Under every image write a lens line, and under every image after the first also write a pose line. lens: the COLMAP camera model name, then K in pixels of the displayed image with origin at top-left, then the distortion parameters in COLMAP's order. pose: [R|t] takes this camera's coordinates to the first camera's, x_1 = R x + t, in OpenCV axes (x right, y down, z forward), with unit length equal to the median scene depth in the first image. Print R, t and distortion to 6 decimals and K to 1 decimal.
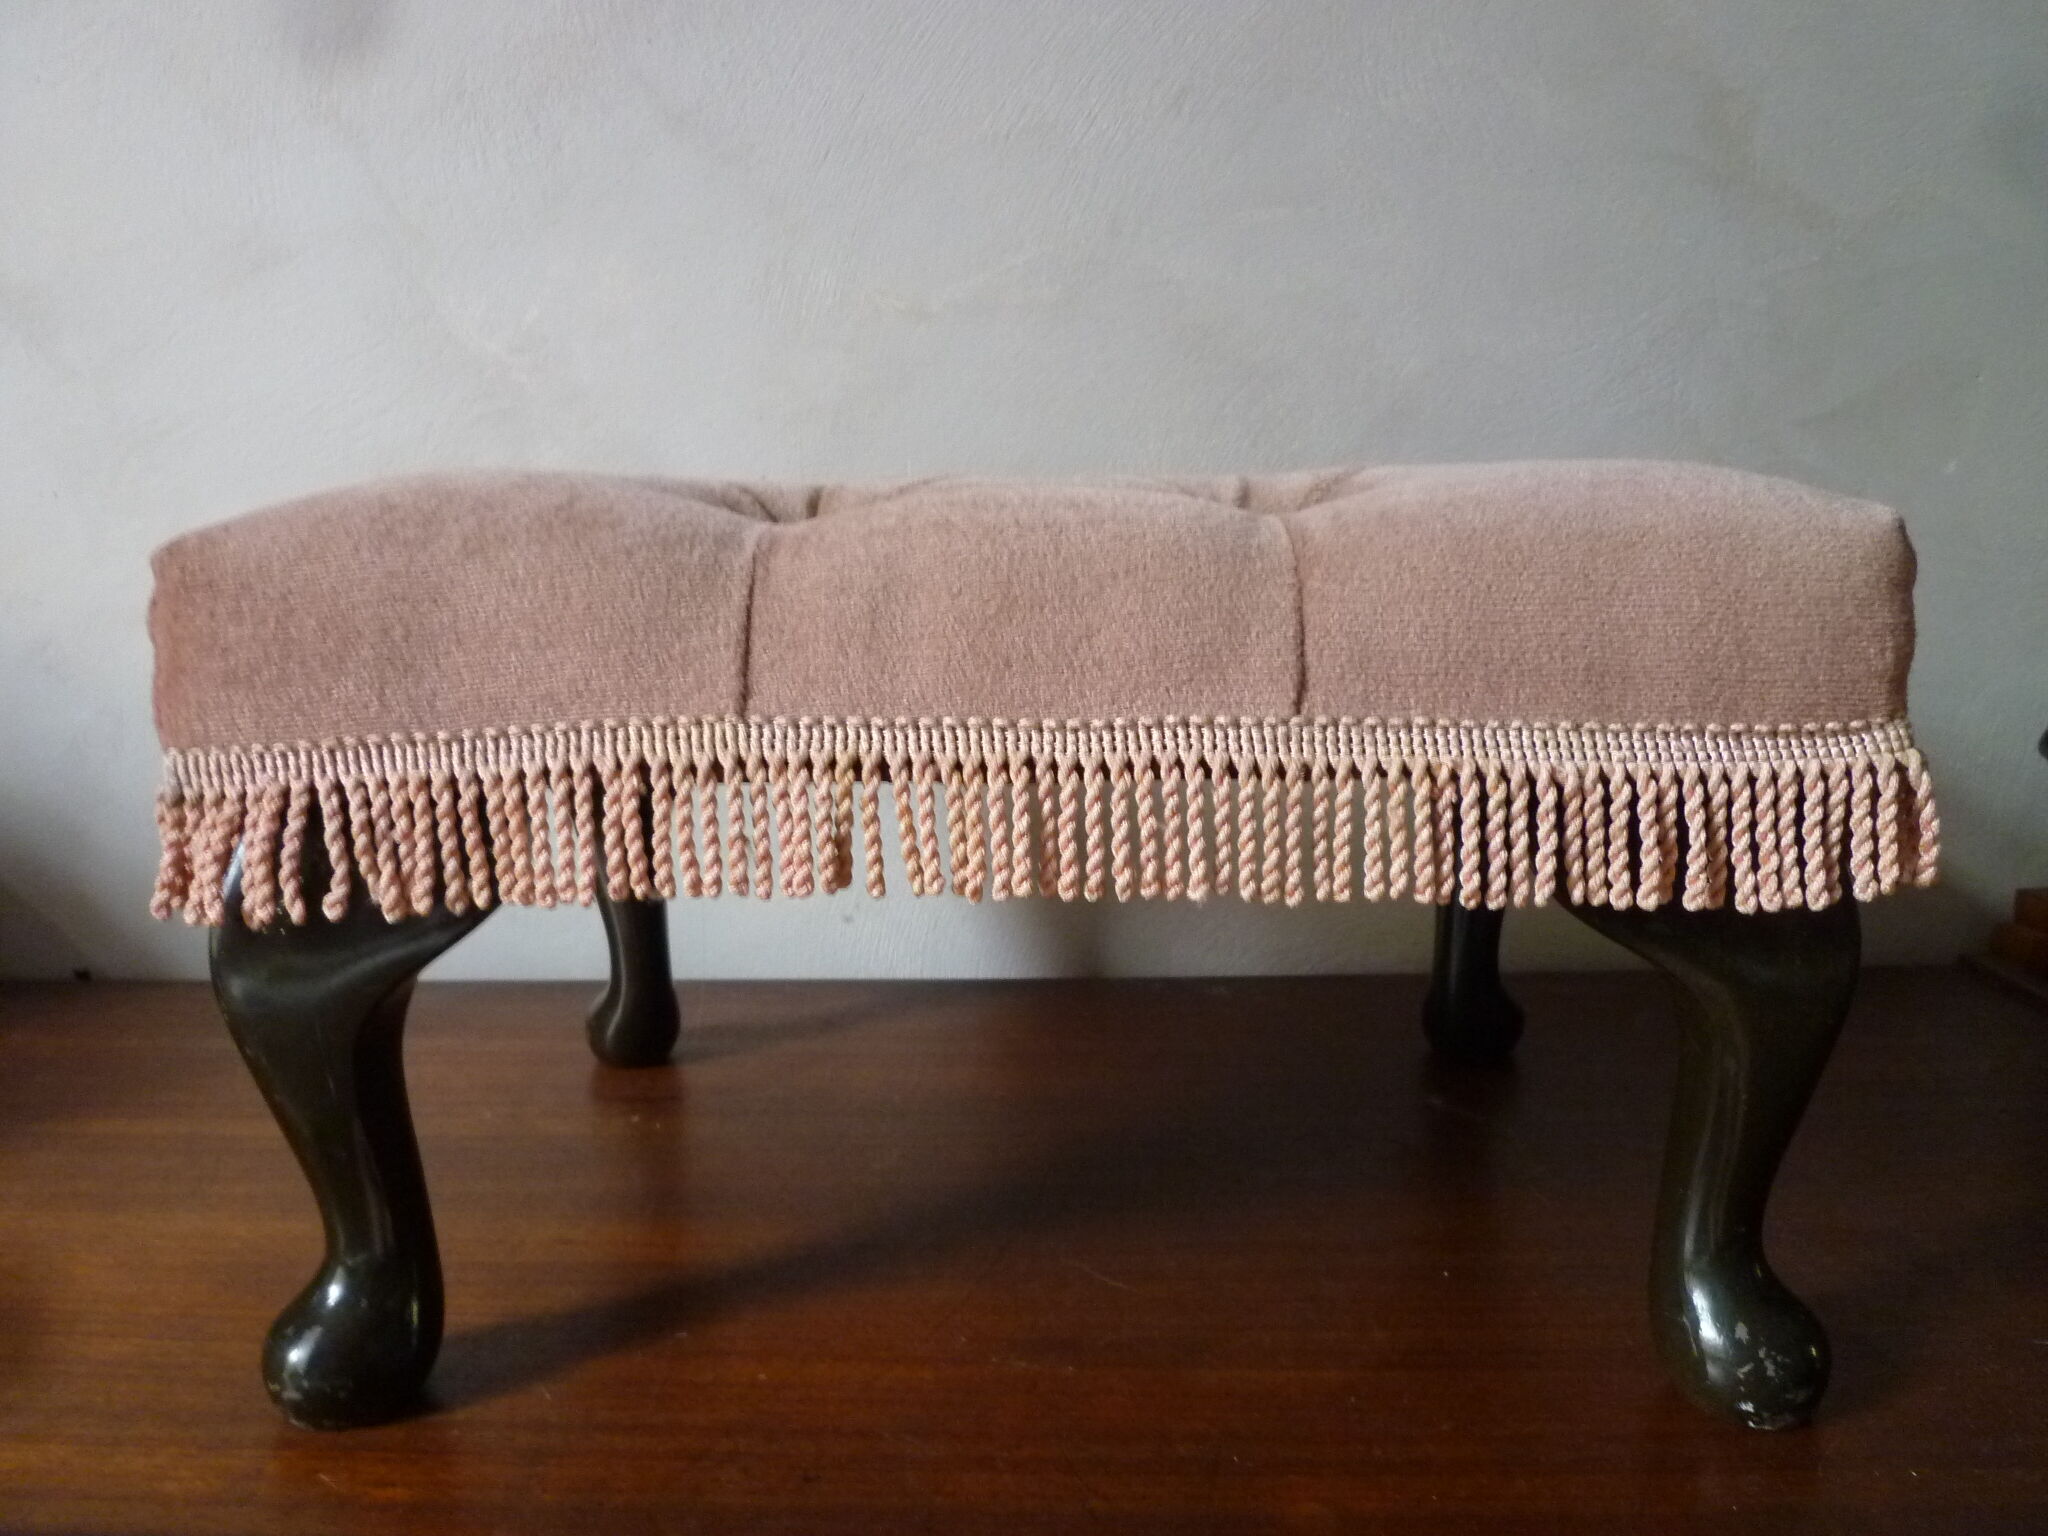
lens RADIAL K [[1482.2, 0, 1025.8], [0, 1482.2, 776.3], [0, 0, 1]] dist [-0.049569, 0.008962]
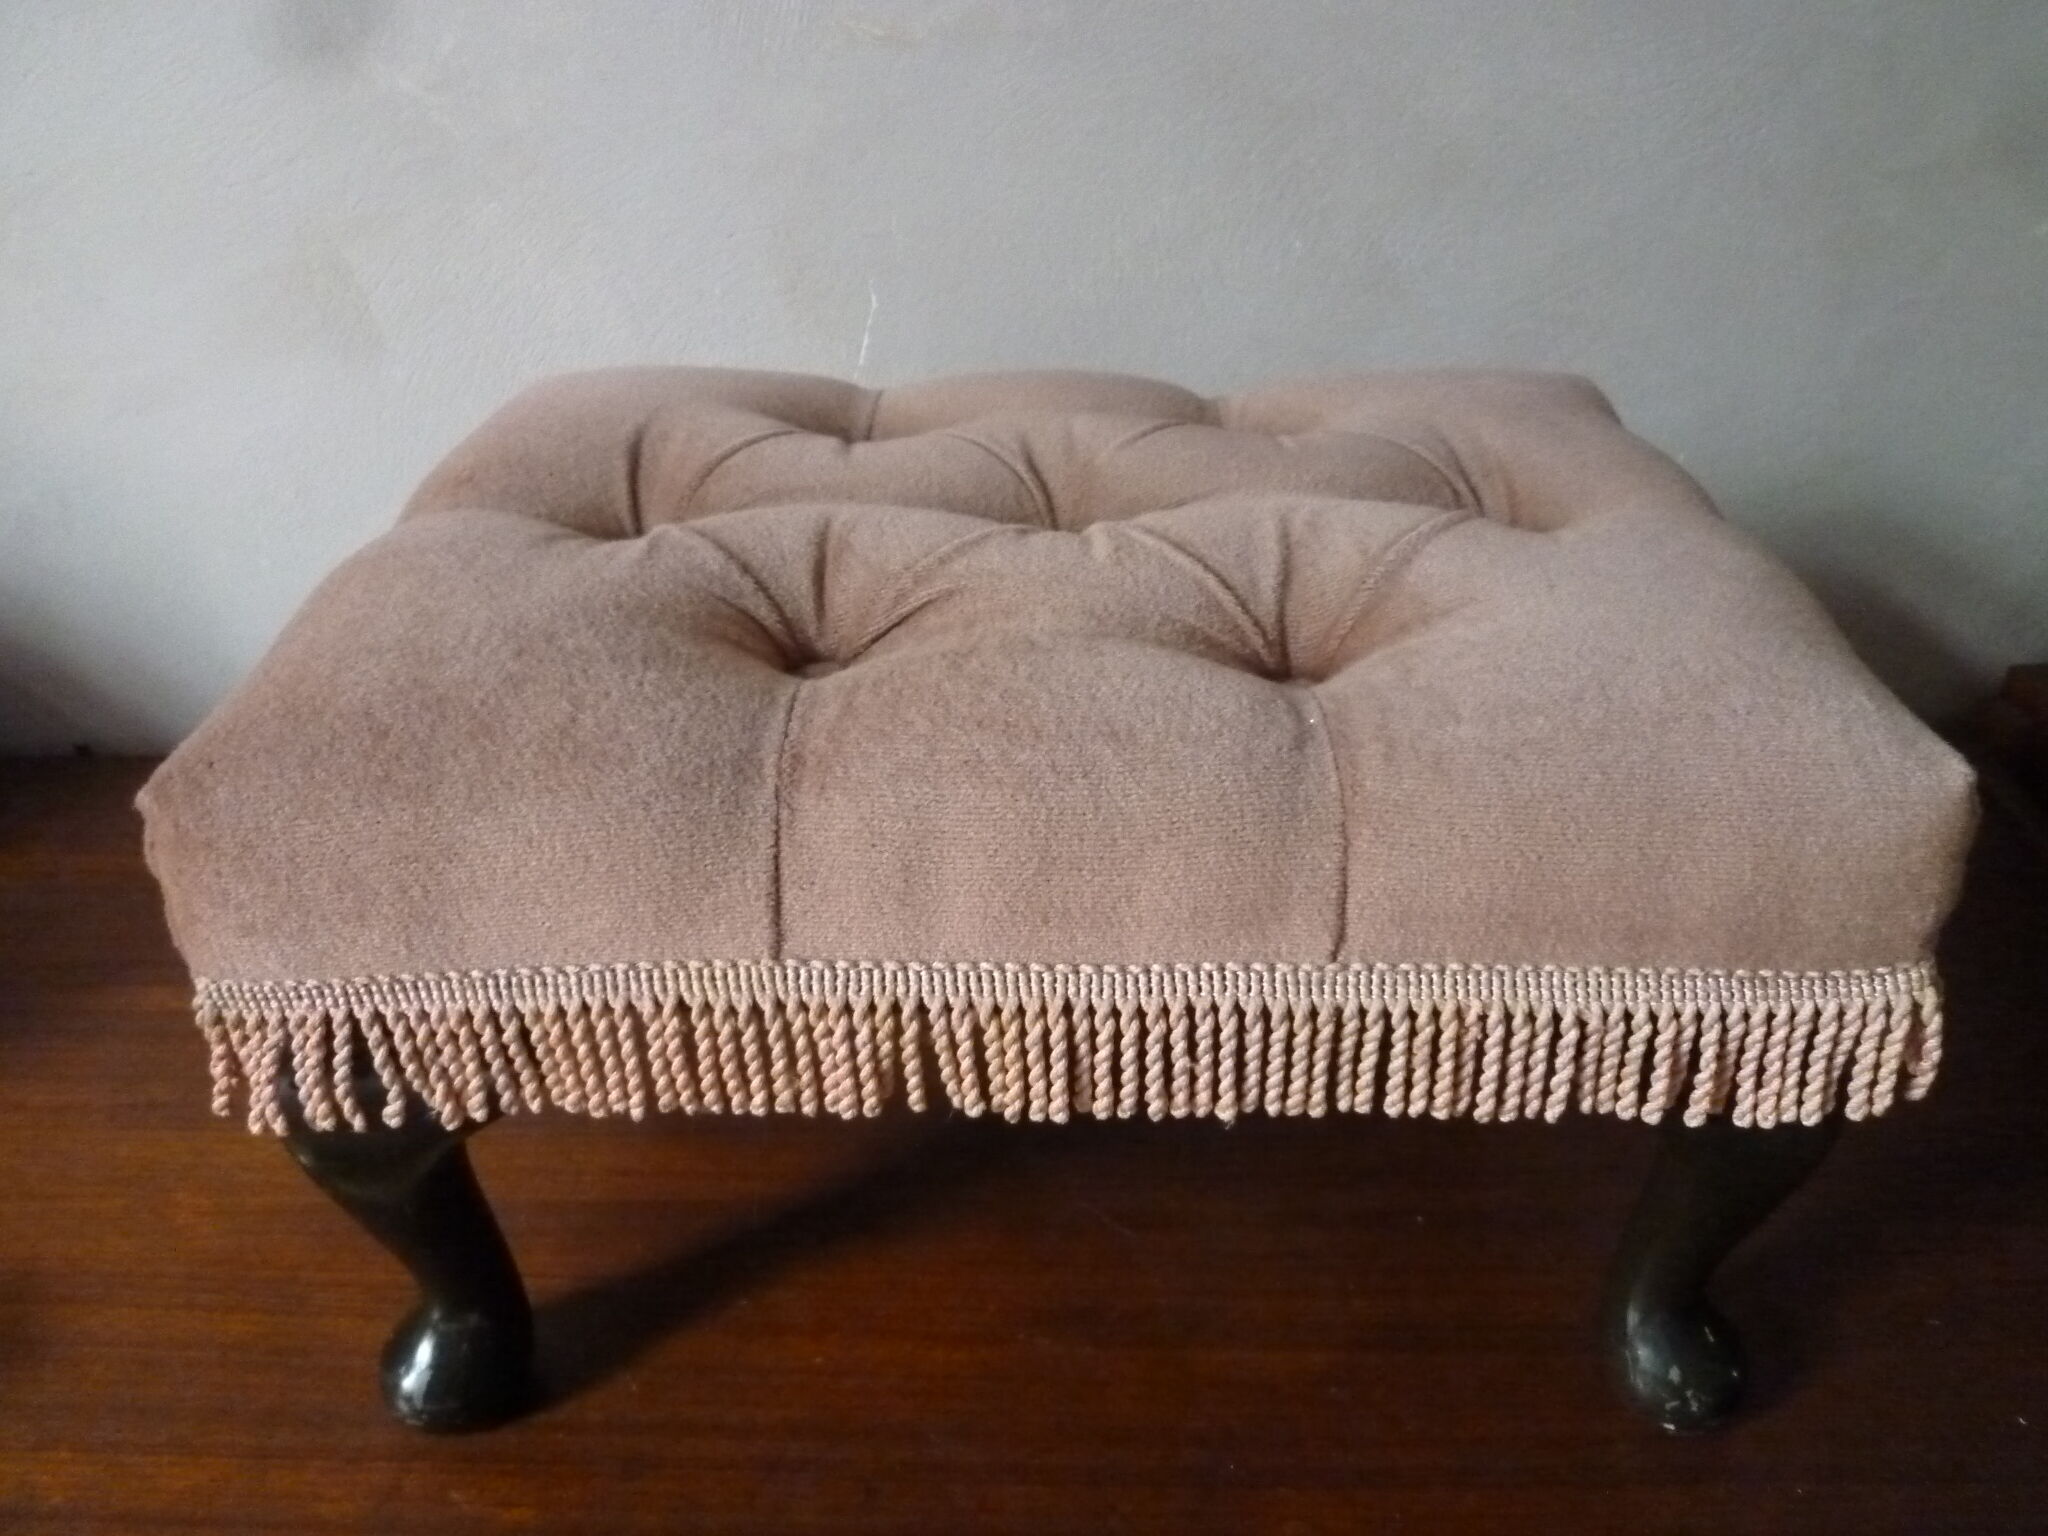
lens RADIAL K [[1482.2, 0, 1026.7], [0, 1482.2, 778.4], [0, 0, 1]] dist [-0.049569, 0.008962]
pose [[0.999799, -0.009767, 0.017489, -0.040701], [0.002746, 0.931656, 0.363330, -0.519212], [-0.019842, -0.363209, 0.931496, 0.114908]]
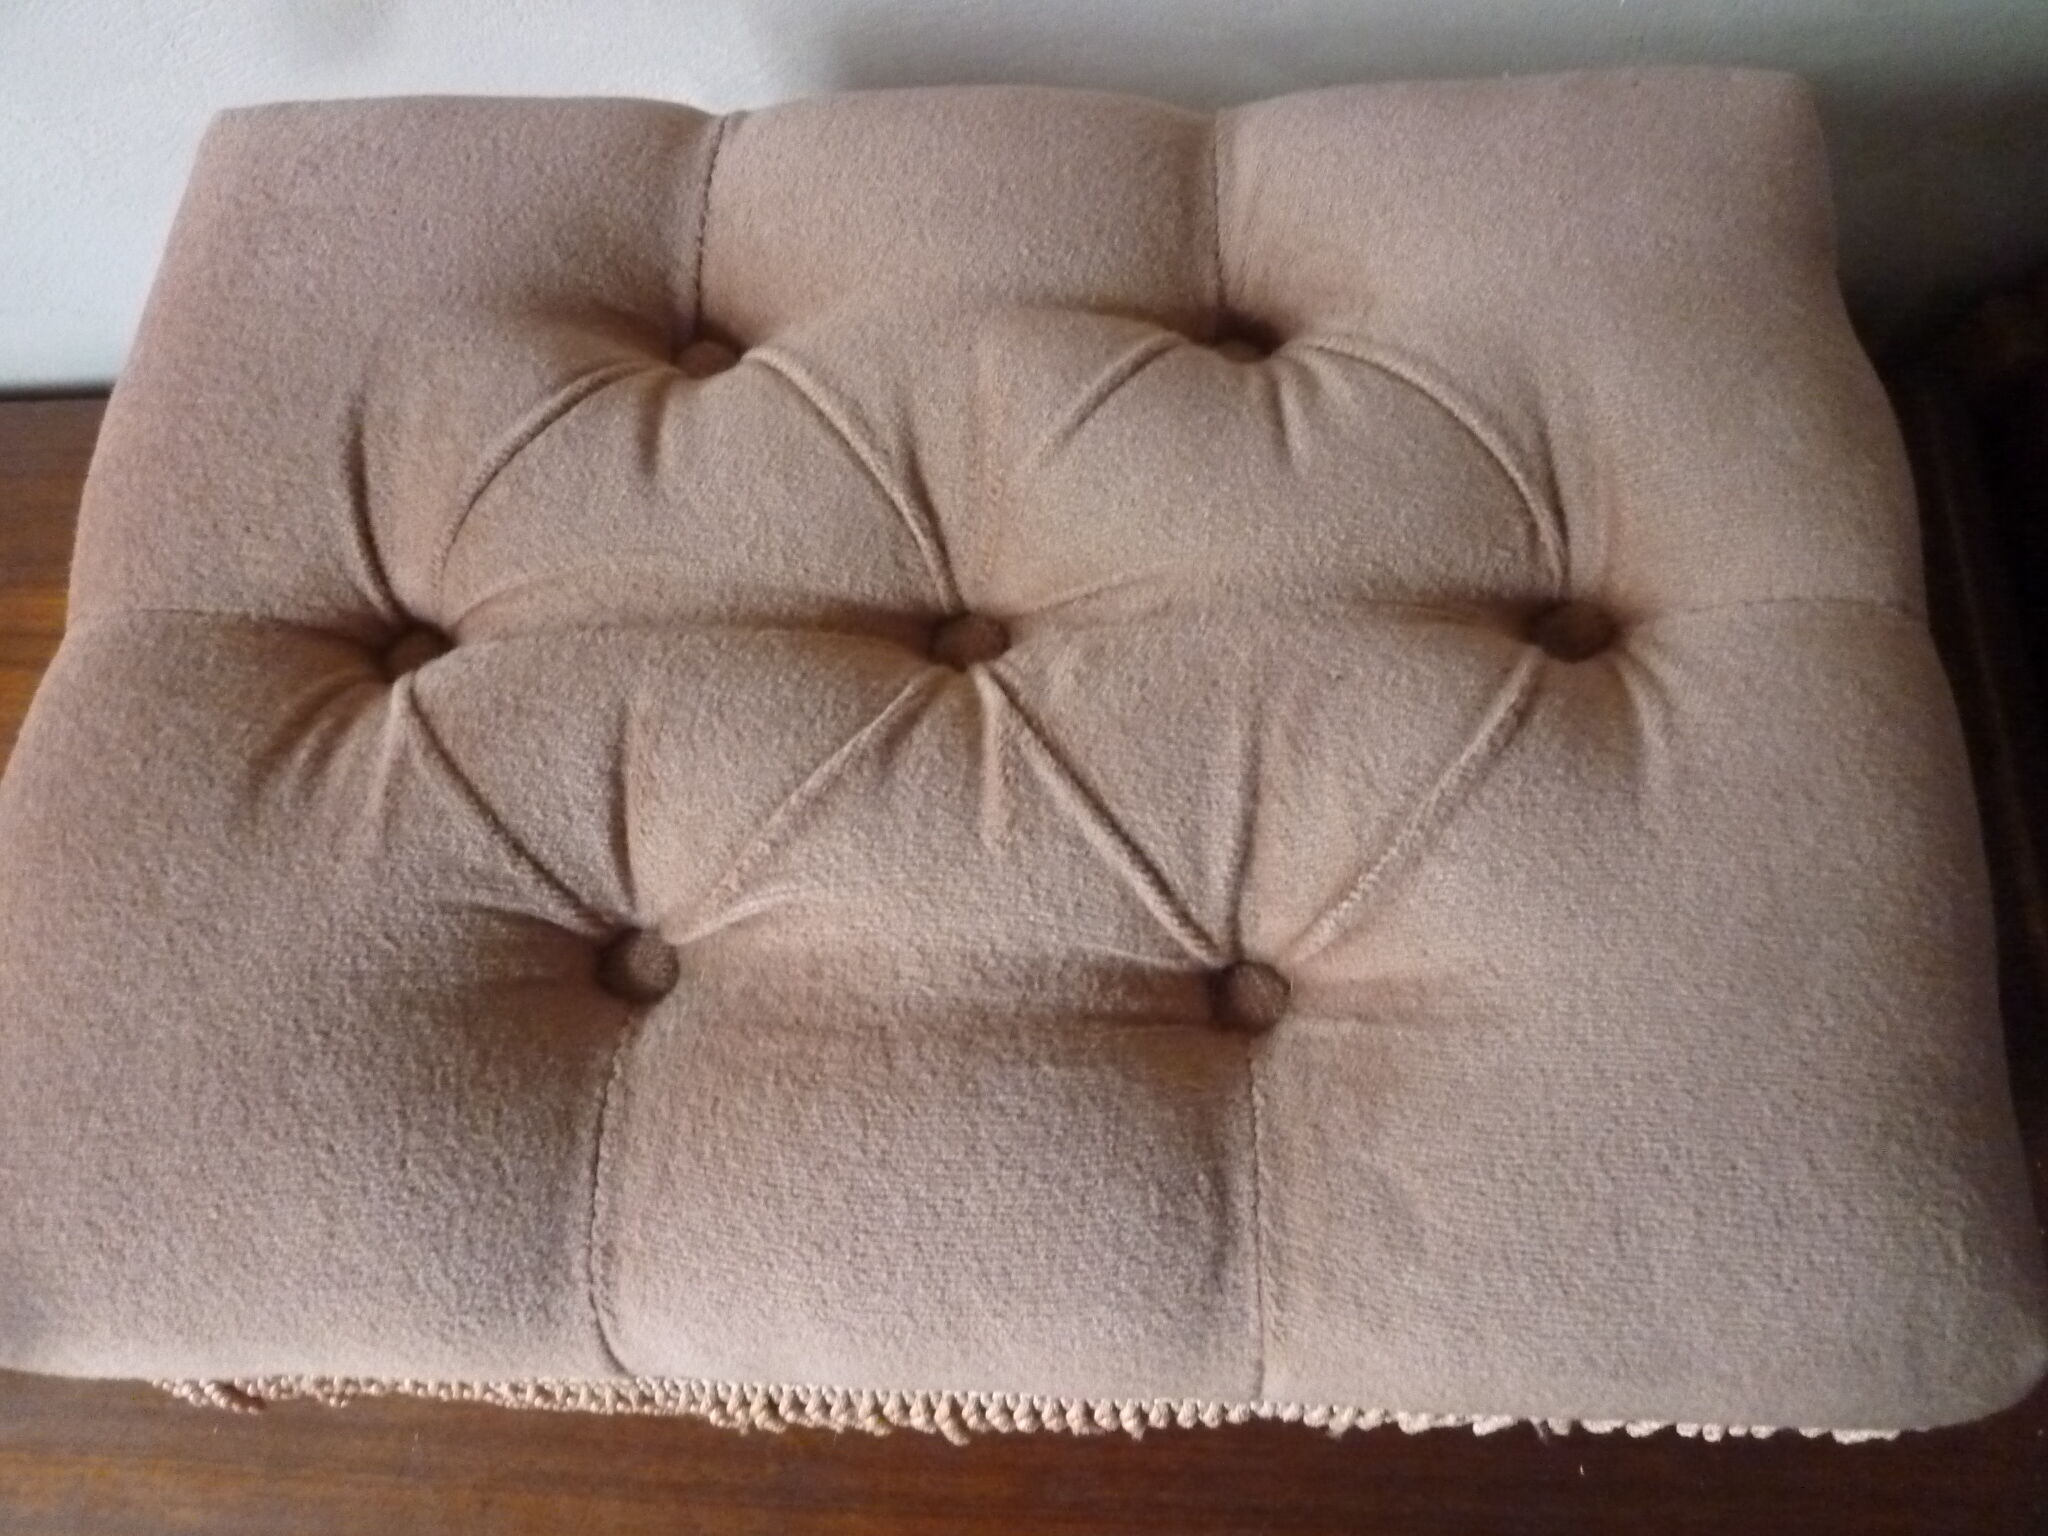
lens RADIAL K [[1482.2, 0, 1027.0], [0, 1482.2, 768.4], [0, 0, 1]] dist [-0.049569, 0.008962]
pose [[0.998779, -0.026632, -0.041604, 0.097261], [0.049394, 0.528024, 0.847792, -0.998899], [-0.000610, -0.848812, 0.528695, 0.850468]]
